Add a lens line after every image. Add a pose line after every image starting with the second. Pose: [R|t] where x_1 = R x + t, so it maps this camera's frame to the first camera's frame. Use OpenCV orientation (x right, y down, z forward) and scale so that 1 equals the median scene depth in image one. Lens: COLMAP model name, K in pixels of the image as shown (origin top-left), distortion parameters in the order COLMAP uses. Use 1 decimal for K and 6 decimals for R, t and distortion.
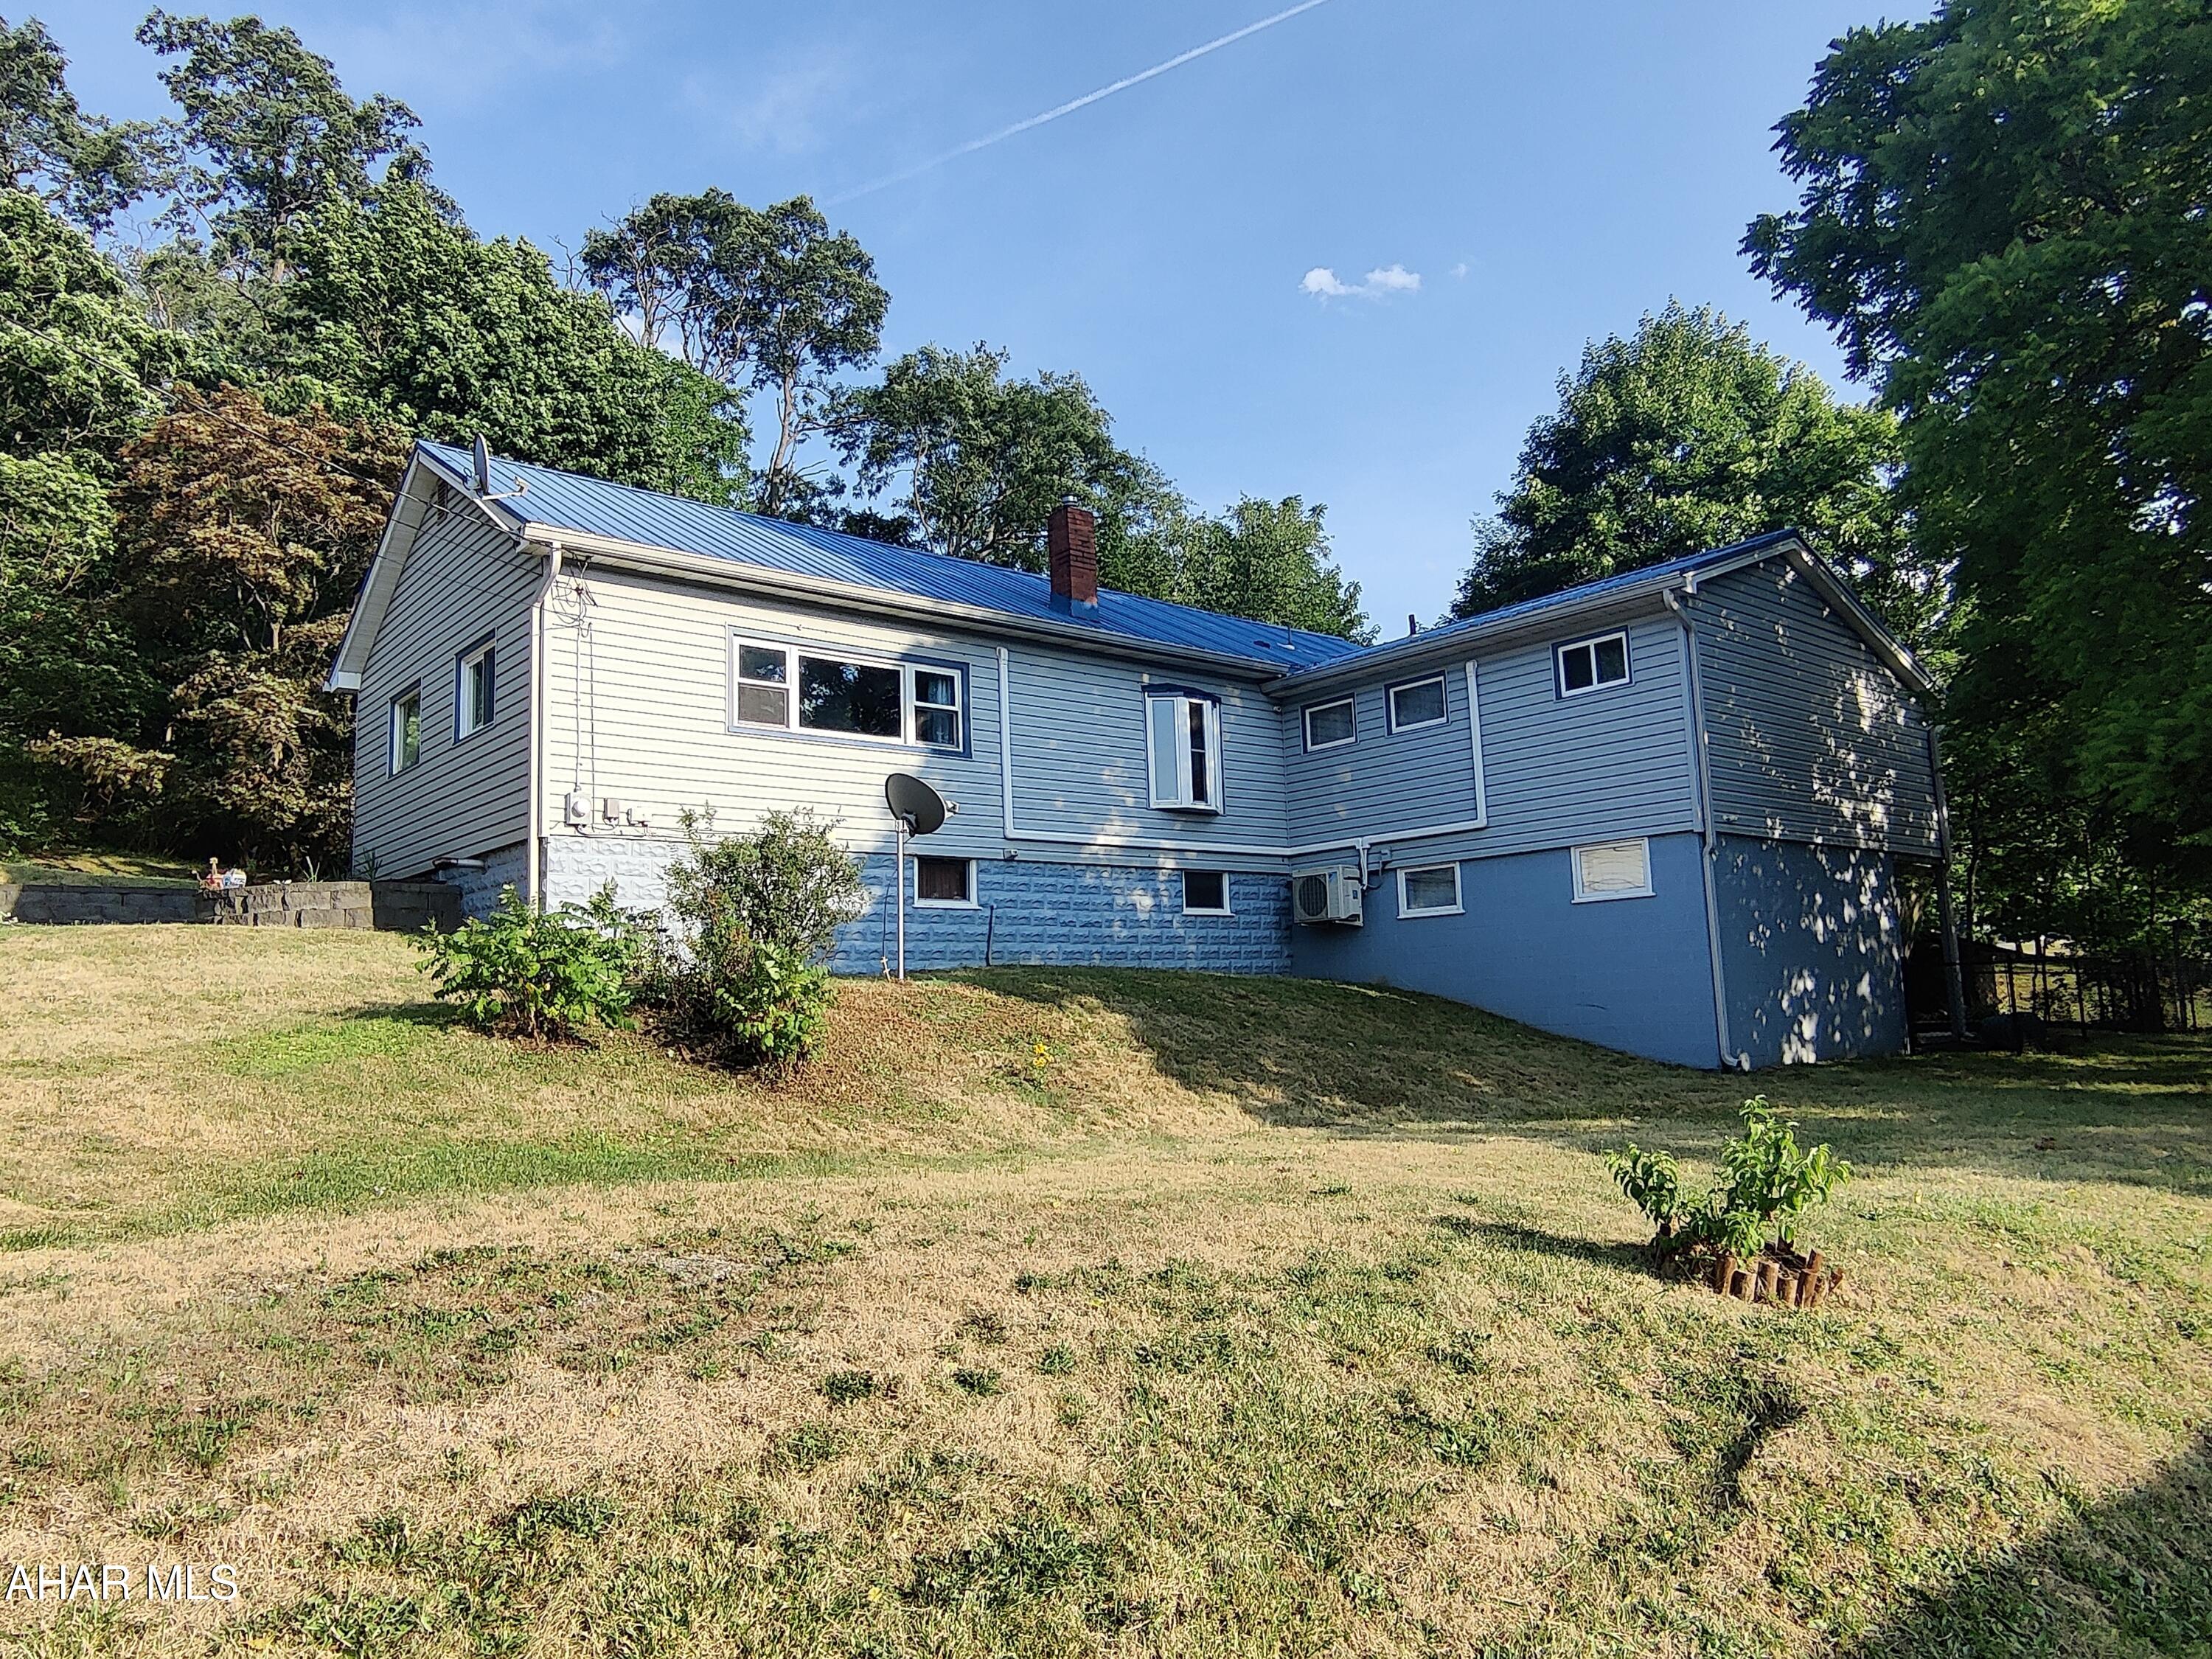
lens RADIAL K [[1477.1, 0, 1106.0], [0, 1477.1, 829.5], [0, 0, 1]] dist [0.001389, -0.003490]
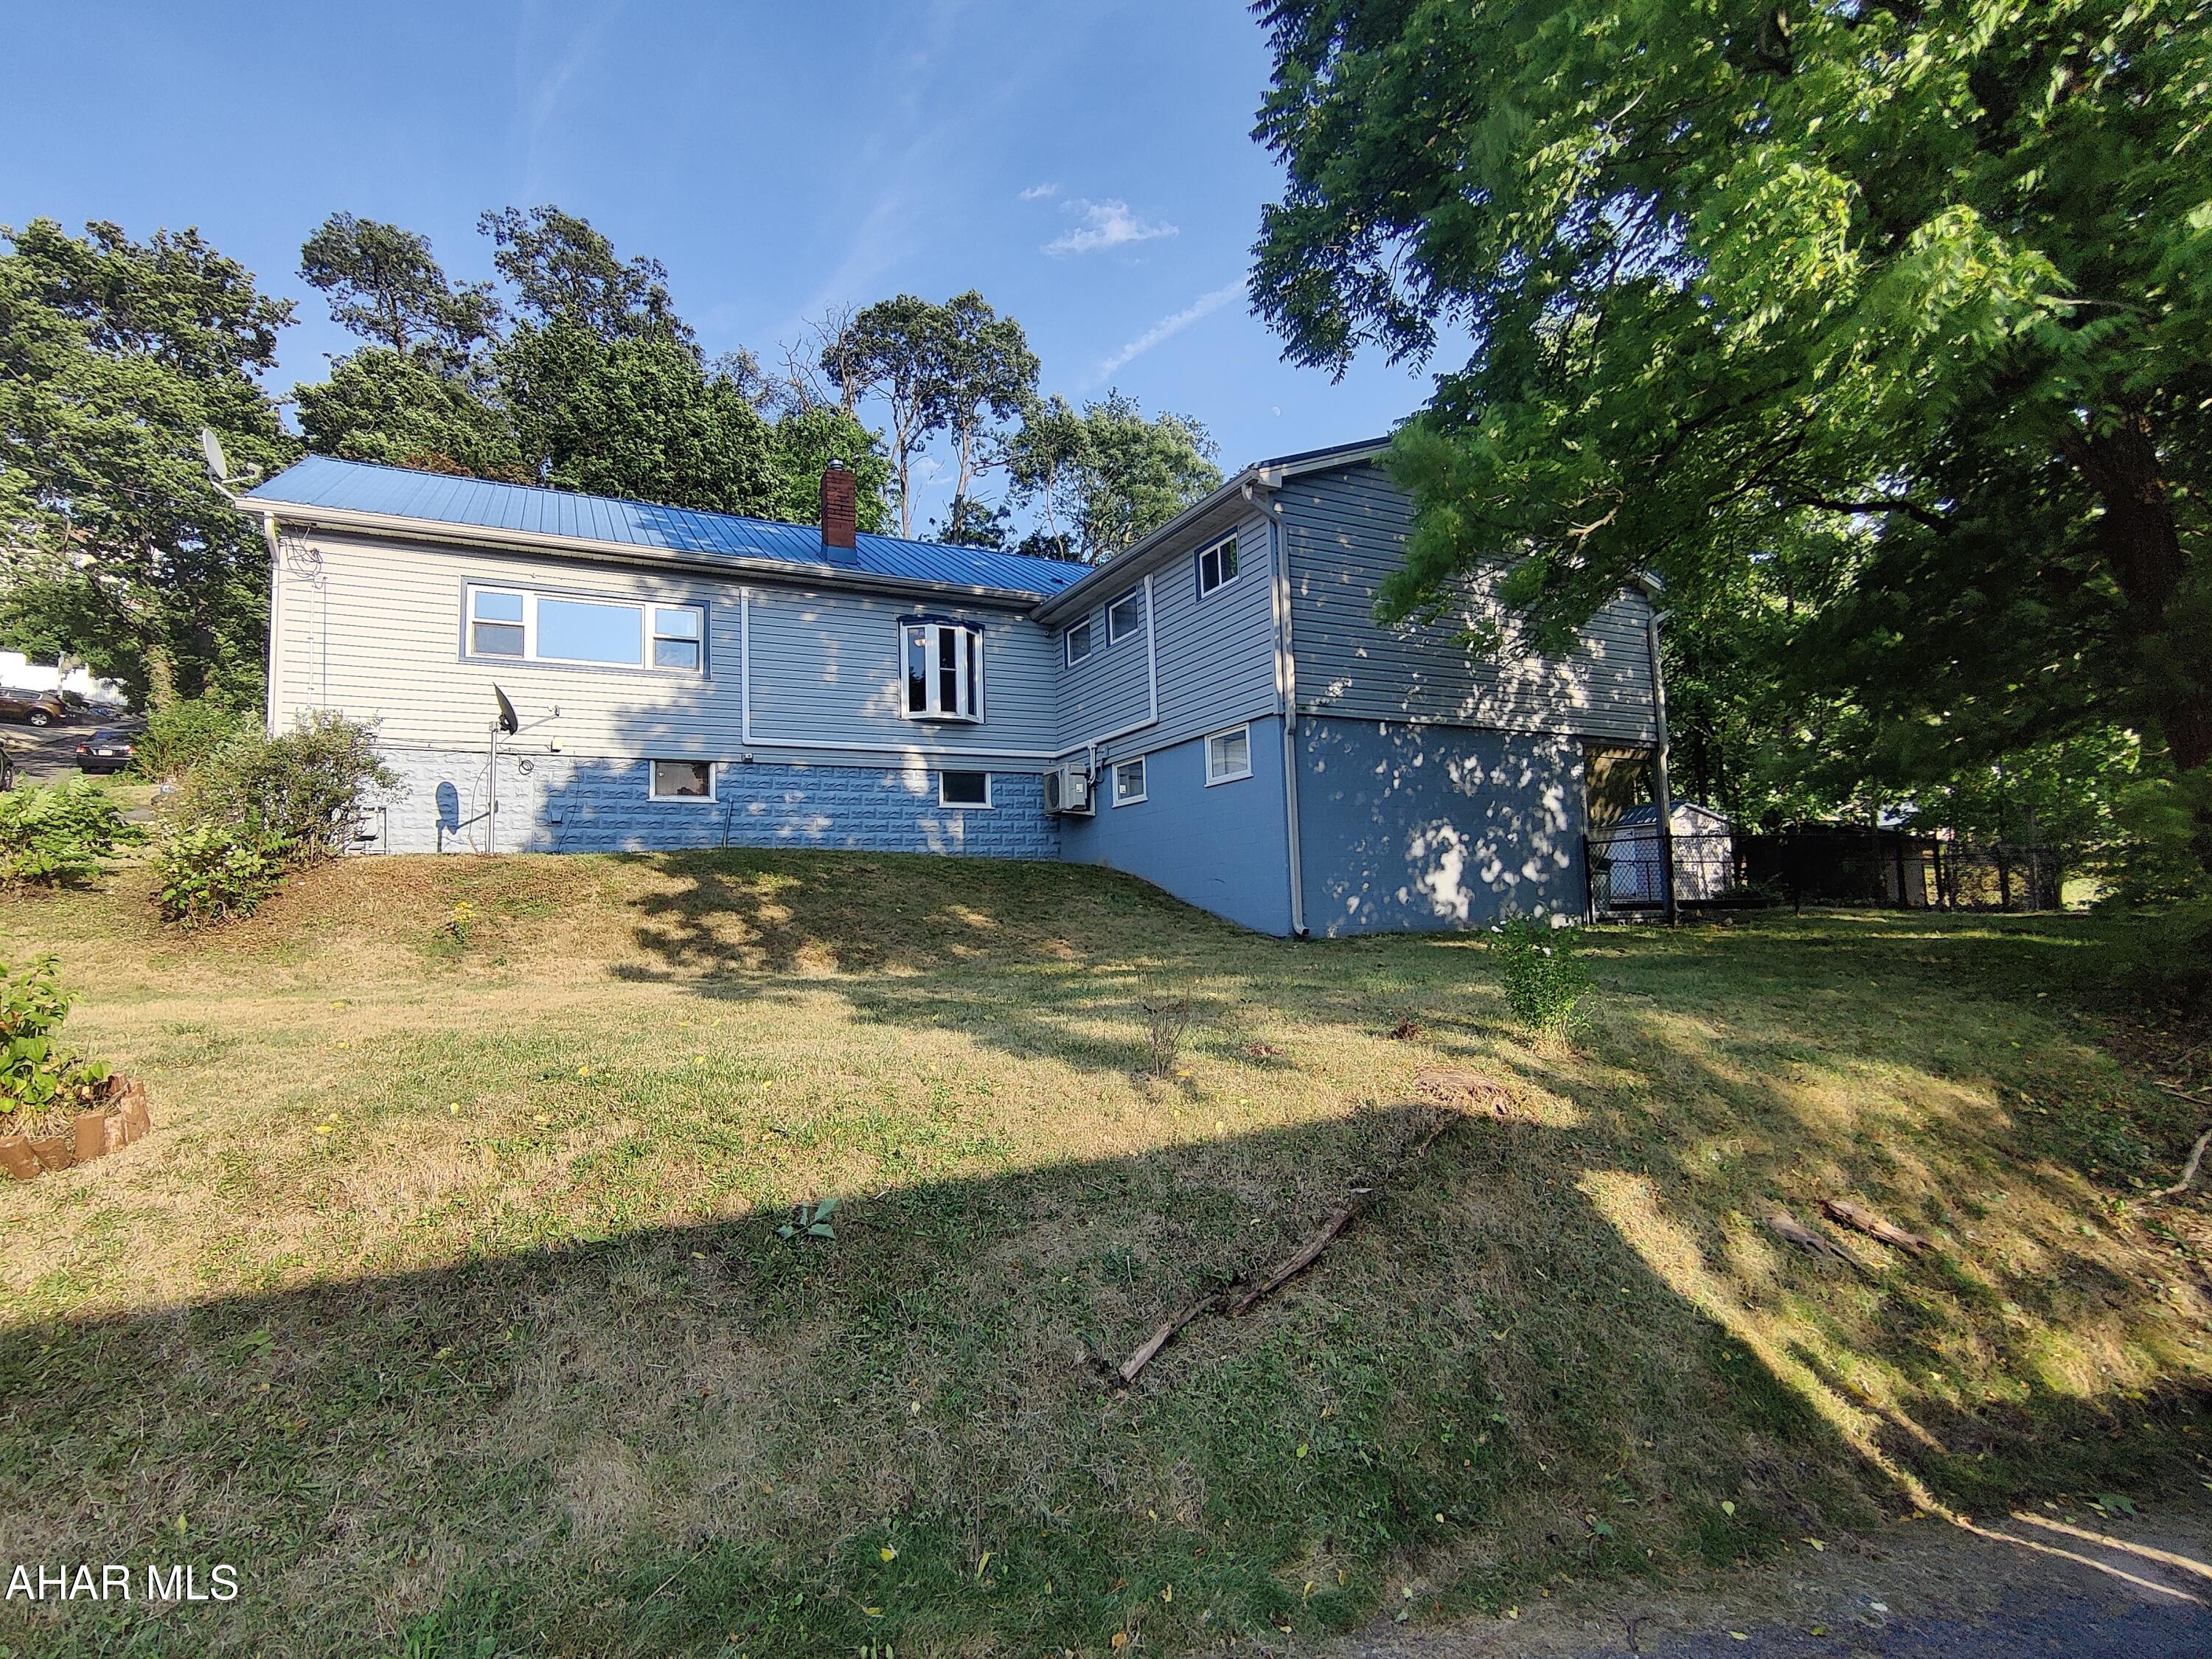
lens RADIAL K [[1084.3, 0, 1085.7], [0, 1084.3, 828.9], [0, 0, 1]] dist [0.000497, -0.000124]
pose [[0.973477, -0.015028, -0.228291, 0.383745], [0.026298, 0.998577, 0.046403, 0.038608], [0.227269, -0.051176, 0.972486, 0.180905]]
